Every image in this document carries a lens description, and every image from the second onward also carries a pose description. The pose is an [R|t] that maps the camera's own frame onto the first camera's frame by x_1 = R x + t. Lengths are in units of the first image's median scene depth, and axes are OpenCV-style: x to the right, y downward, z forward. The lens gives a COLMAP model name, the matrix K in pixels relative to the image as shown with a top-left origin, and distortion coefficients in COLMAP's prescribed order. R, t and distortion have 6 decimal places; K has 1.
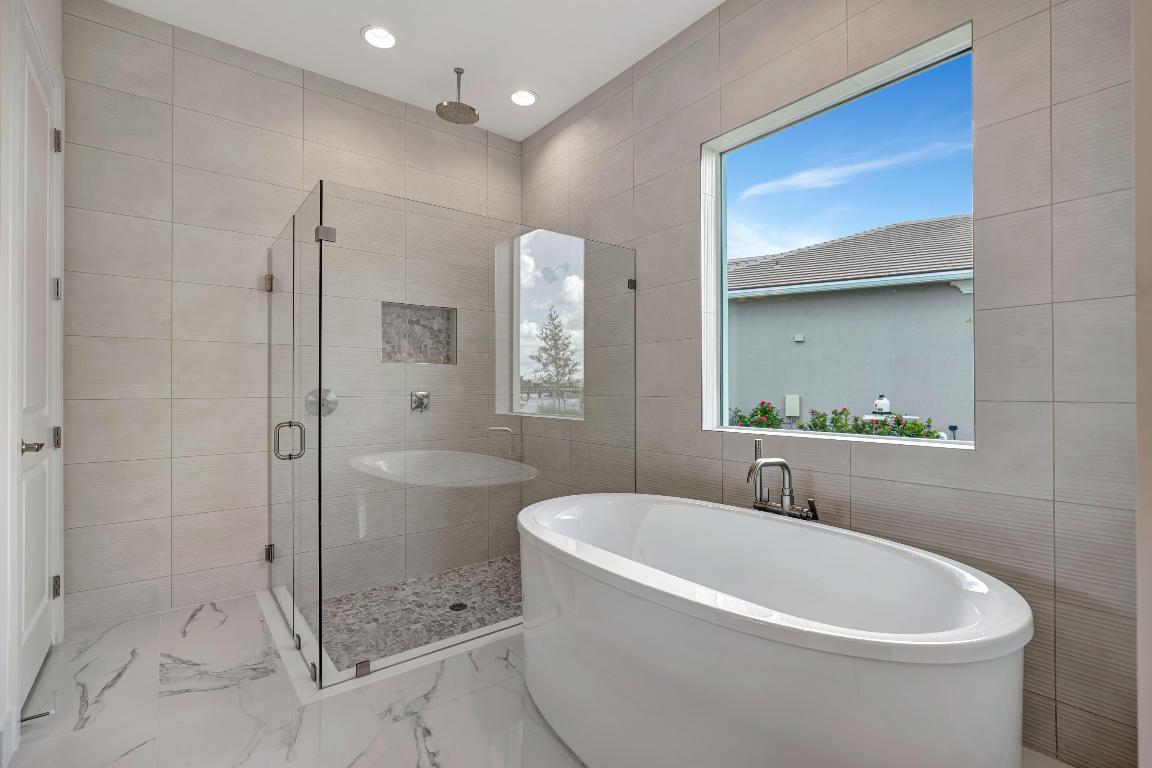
lens RADIAL K [[523.3, 0, 576.0], [0, 523.3, 384.0], [0, 0, 1]] dist [-0.000397, 0.000071]
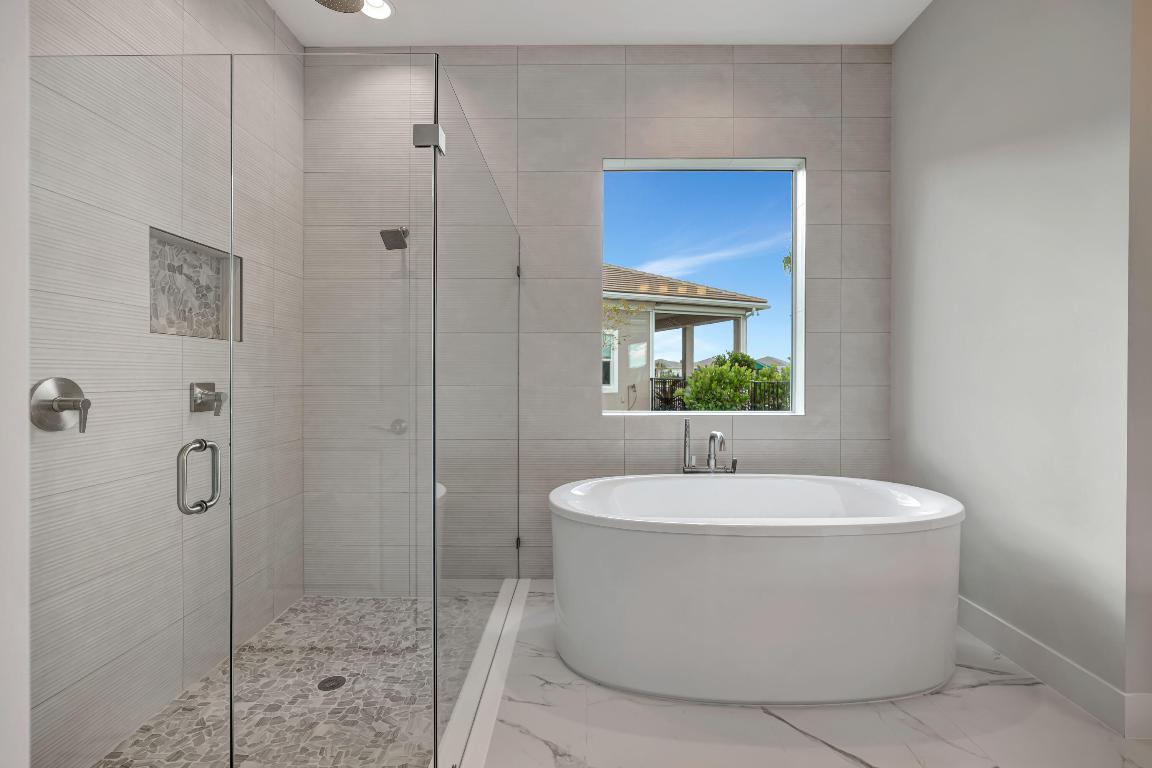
lens RADIAL K [[517.5, 0, 579.8], [0, 517.5, 374.9], [0, 0, 1]] dist [-0.002799, 0.000236]
pose [[0.623390, 0.005037, 0.781895, -0.523354], [-0.009158, 0.999958, 0.000860, 0.000684], [-0.781857, -0.007696, 0.623410, 0.274277]]
